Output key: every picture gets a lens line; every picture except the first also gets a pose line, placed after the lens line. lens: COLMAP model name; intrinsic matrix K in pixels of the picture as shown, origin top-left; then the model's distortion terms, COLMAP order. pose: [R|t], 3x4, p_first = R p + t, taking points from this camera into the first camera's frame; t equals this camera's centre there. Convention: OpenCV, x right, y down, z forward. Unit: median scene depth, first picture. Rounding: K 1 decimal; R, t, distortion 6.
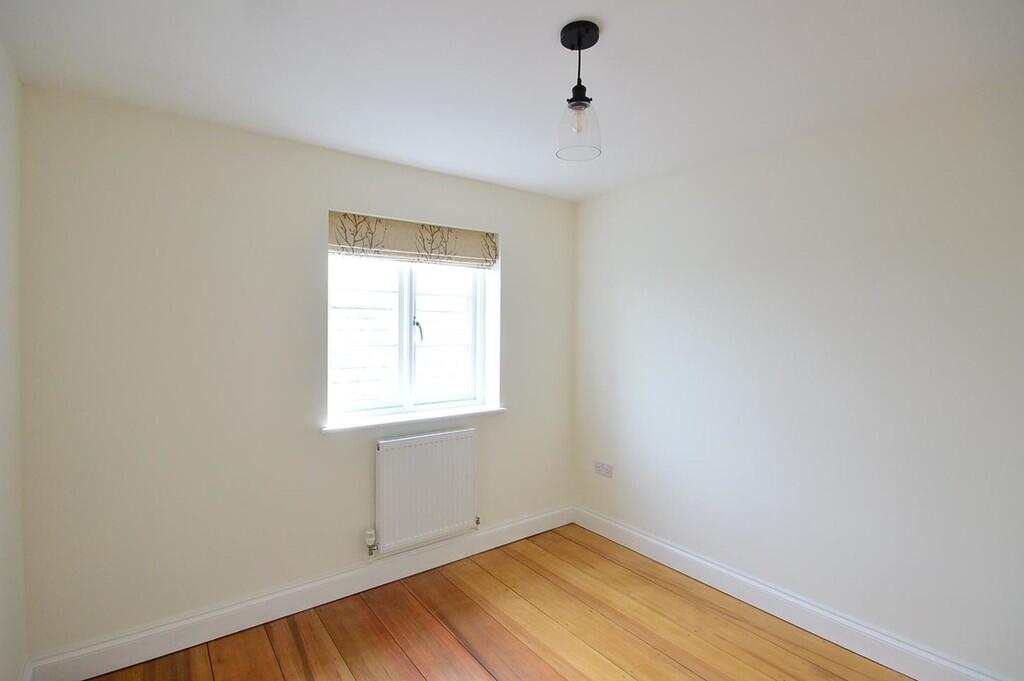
lens RADIAL K [[496.7, 0, 510.0], [0, 496.7, 328.8], [0, 0, 1]] dist [-0.027658, 0.000533]
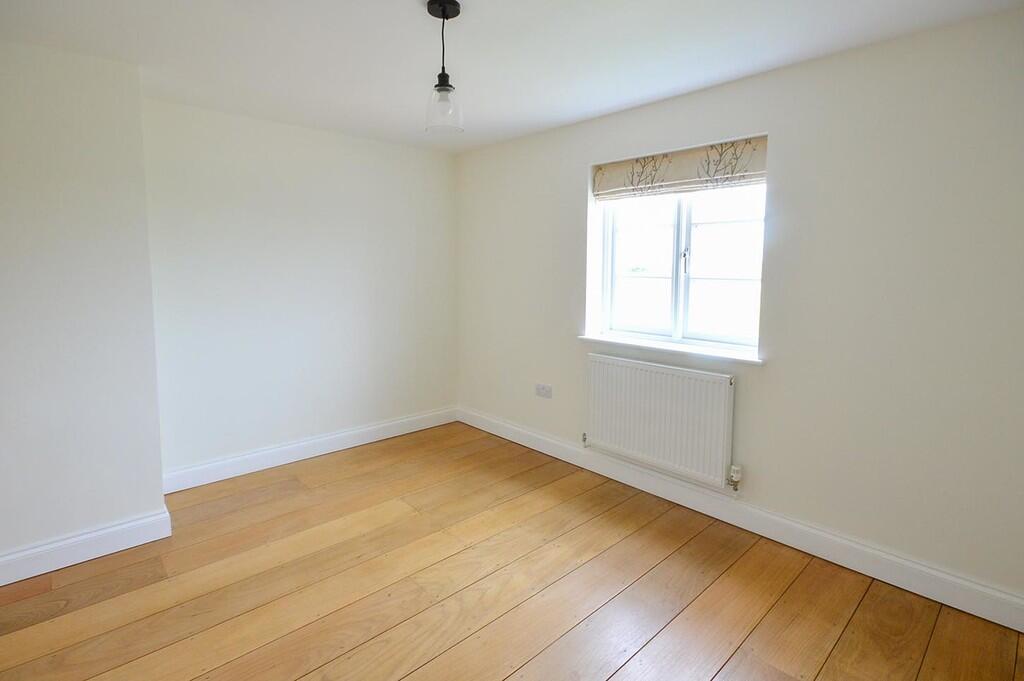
lens RADIAL K [[496.7, 0, 510.0], [0, 496.7, 328.8], [0, 0, 1]] dist [-0.027658, 0.000533]
pose [[0.107761, 0.132018, -0.985372, 0.795661], [0.004276, 0.991073, 0.133249, 0.002014], [0.994168, -0.018573, 0.106234, 0.581495]]
